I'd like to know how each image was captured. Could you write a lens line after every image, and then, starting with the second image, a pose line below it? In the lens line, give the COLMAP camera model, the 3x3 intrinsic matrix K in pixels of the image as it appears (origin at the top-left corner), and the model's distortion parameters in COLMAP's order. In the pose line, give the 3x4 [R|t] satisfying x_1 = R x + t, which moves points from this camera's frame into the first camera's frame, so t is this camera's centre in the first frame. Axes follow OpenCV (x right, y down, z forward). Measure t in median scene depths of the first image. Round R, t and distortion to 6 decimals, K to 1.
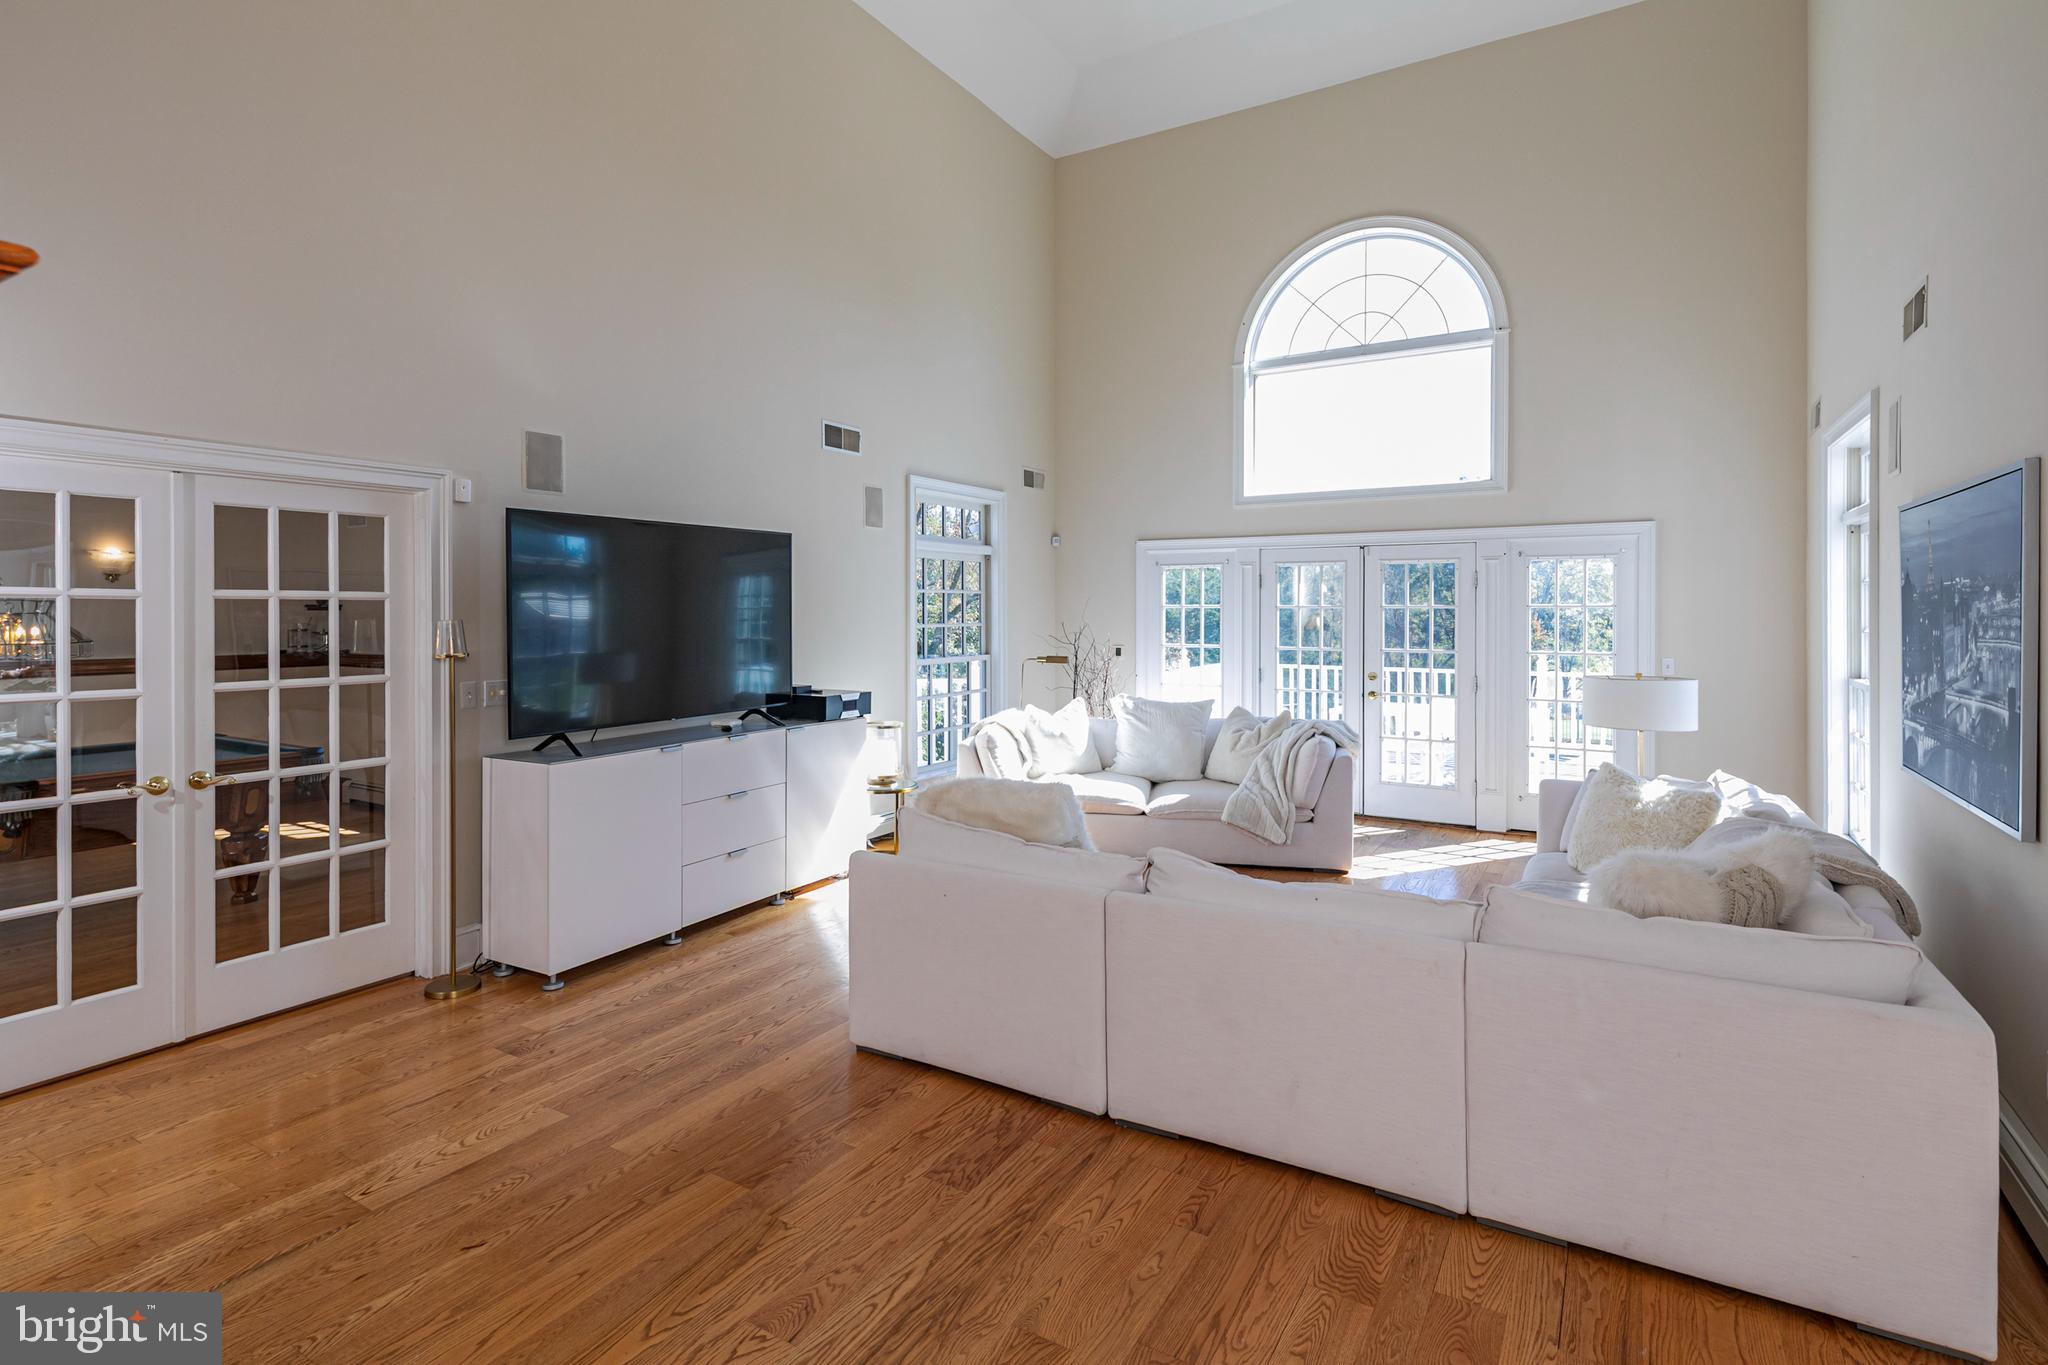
lens RADIAL K [[1010.7, 0, 1023.9], [0, 1010.7, 611.0], [0, 0, 1]] dist [-0.000177, 0.000095]
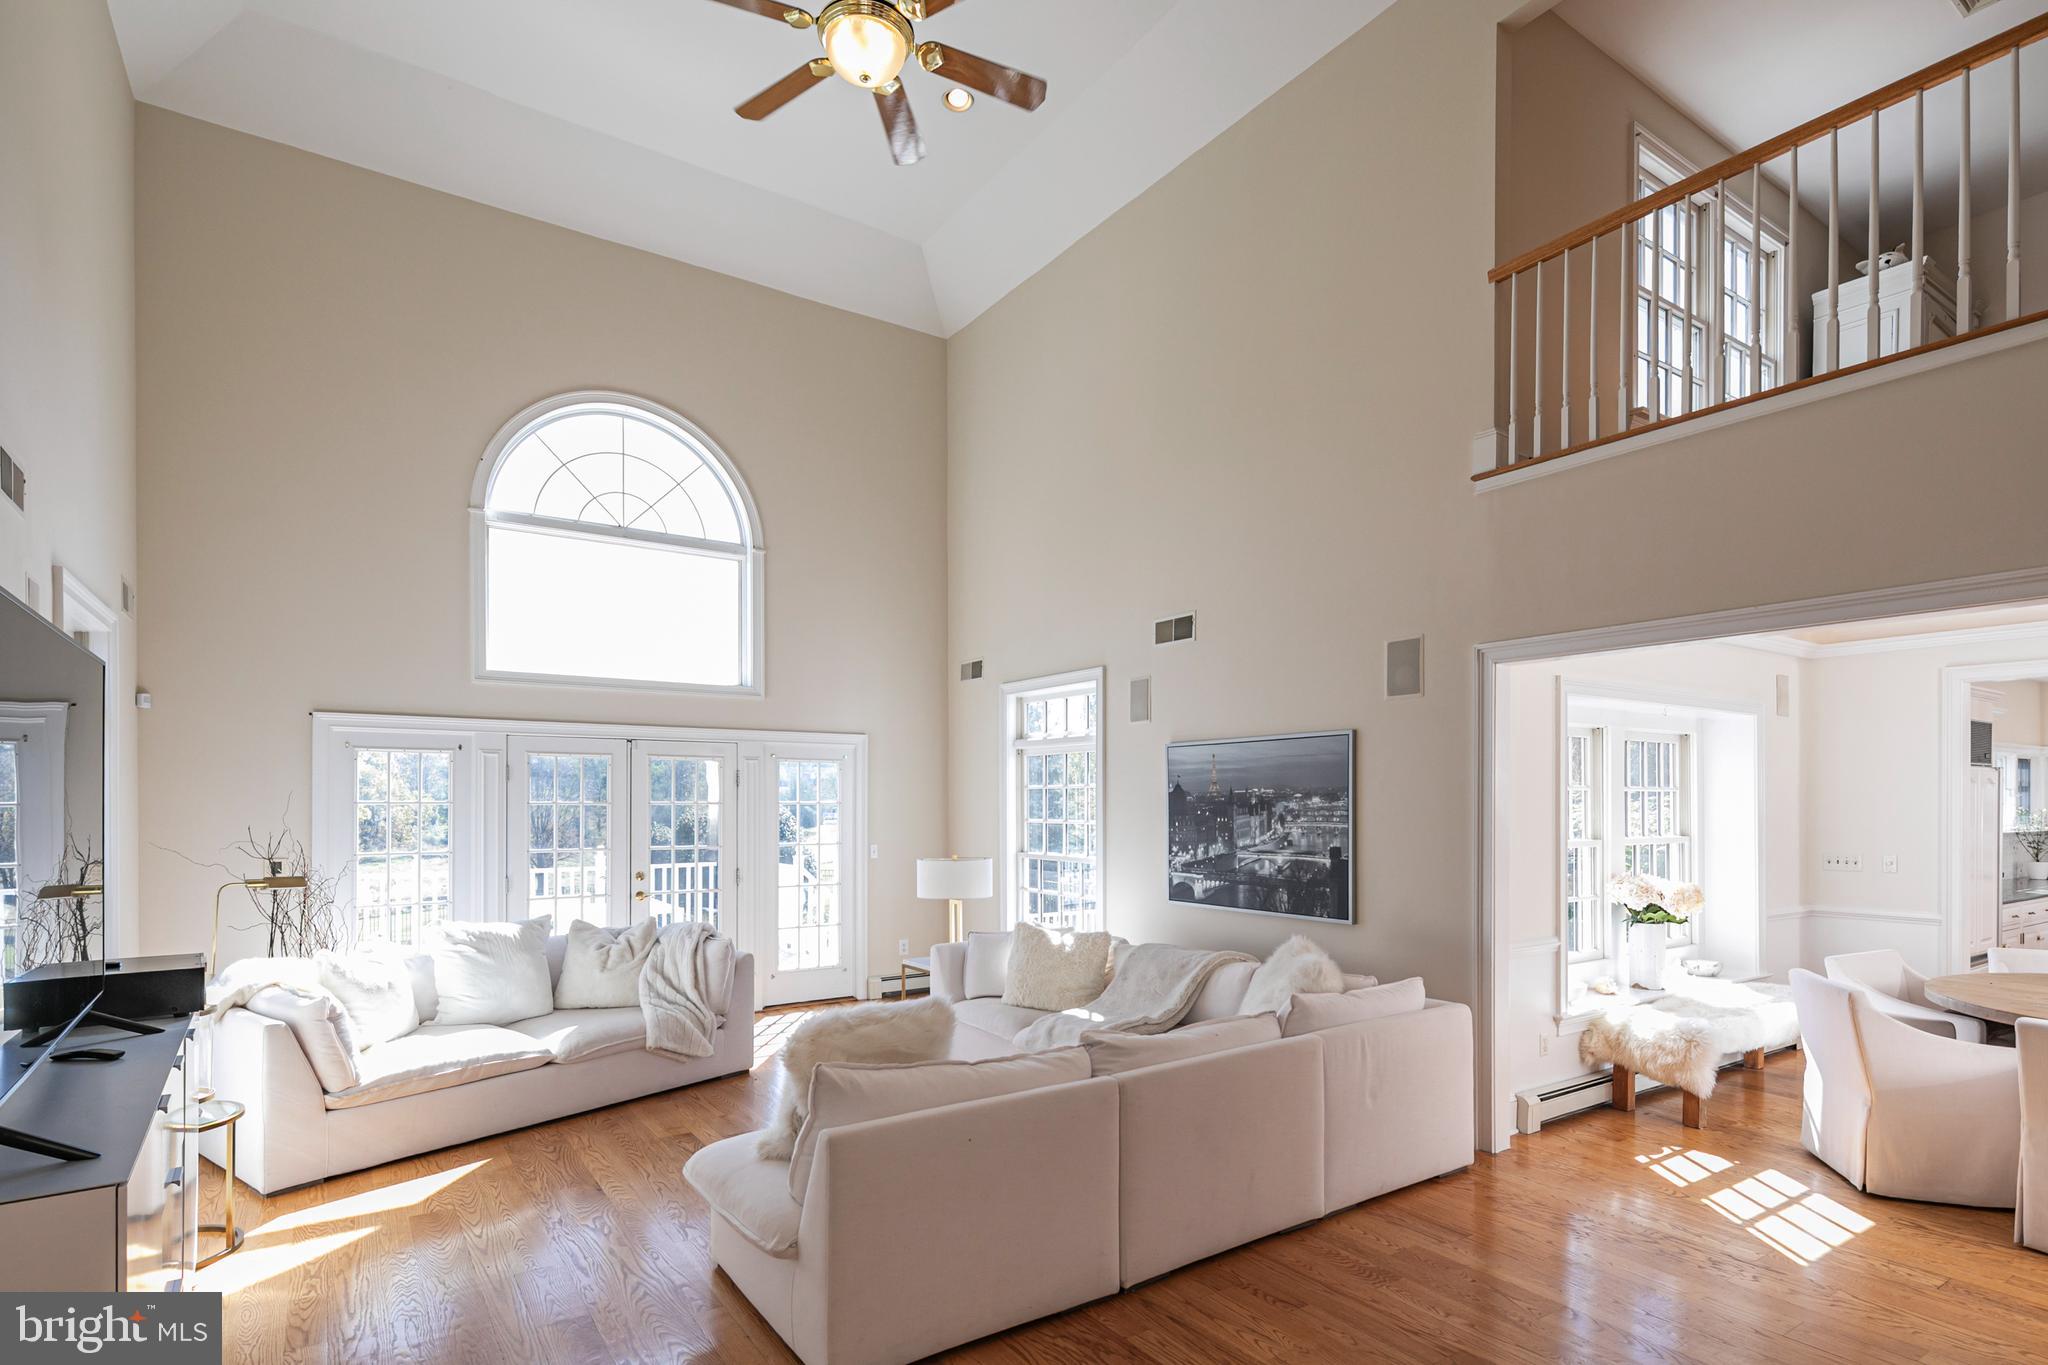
lens RADIAL K [[1019.4, 0, 1023.8], [0, 1019.4, 777.8], [0, 0, 1]] dist [0.061734, 0.000081]
pose [[0.419024, 0.021989, 0.907709, -0.412944], [0.003559, 0.999659, -0.025860, -0.001257], [-0.907968, 0.014066, 0.418803, 0.276480]]
